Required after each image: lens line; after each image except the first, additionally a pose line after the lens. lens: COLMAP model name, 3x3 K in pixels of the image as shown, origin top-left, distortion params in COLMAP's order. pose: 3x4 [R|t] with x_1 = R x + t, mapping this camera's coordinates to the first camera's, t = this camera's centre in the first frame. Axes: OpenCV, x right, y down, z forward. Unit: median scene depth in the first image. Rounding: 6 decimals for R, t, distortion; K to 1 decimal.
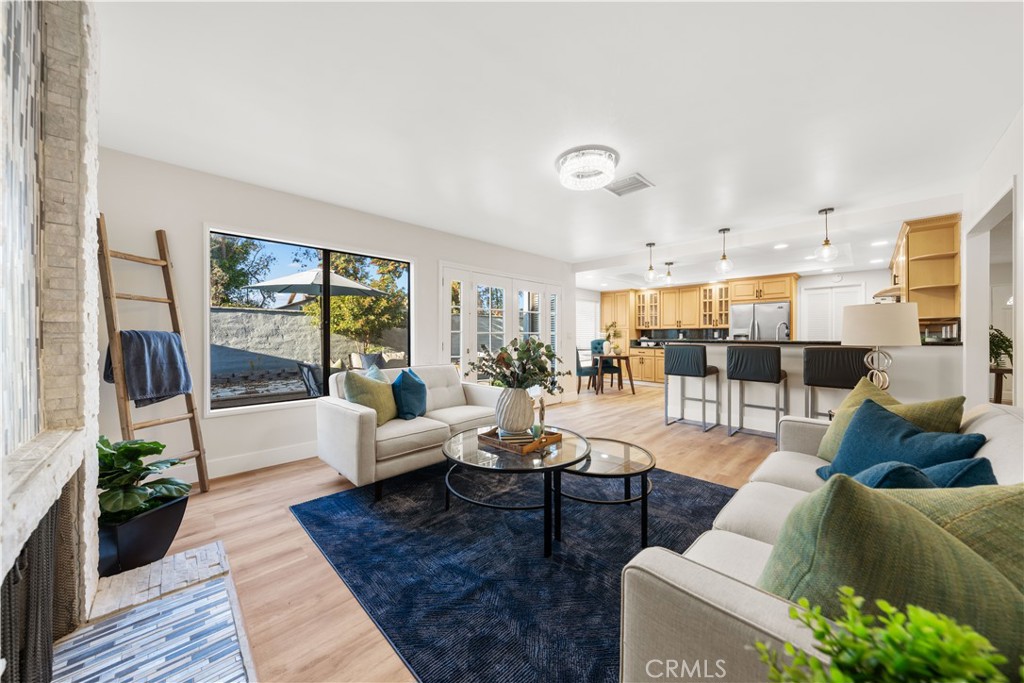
lens RADIAL K [[351.3, 0, 511.7], [0, 351.3, 338.6], [0, 0, 1]] dist [-0.000480, -0.000025]
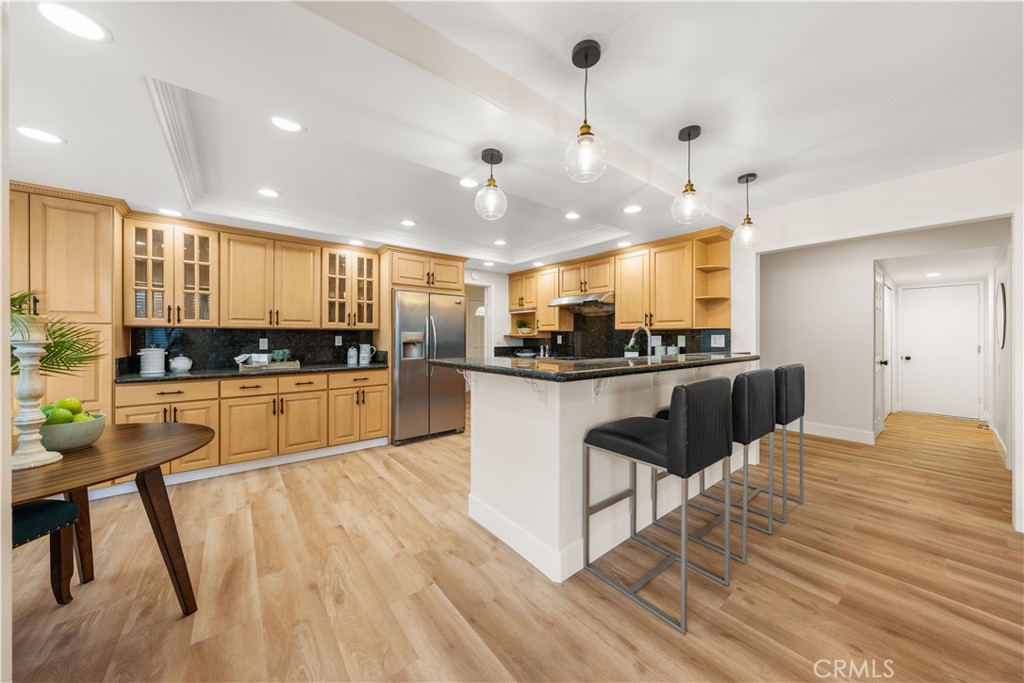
lens RADIAL K [[351.3, 0, 512.0], [0, 351.3, 339.4], [0, 0, 1]] dist [-0.000480, -0.000025]
pose [[0.108777, -0.000373, 0.994066, 0.062657], [0.004431, 0.999990, -0.000110, -0.012402], [-0.994056, 0.004417, 0.108777, 0.664520]]
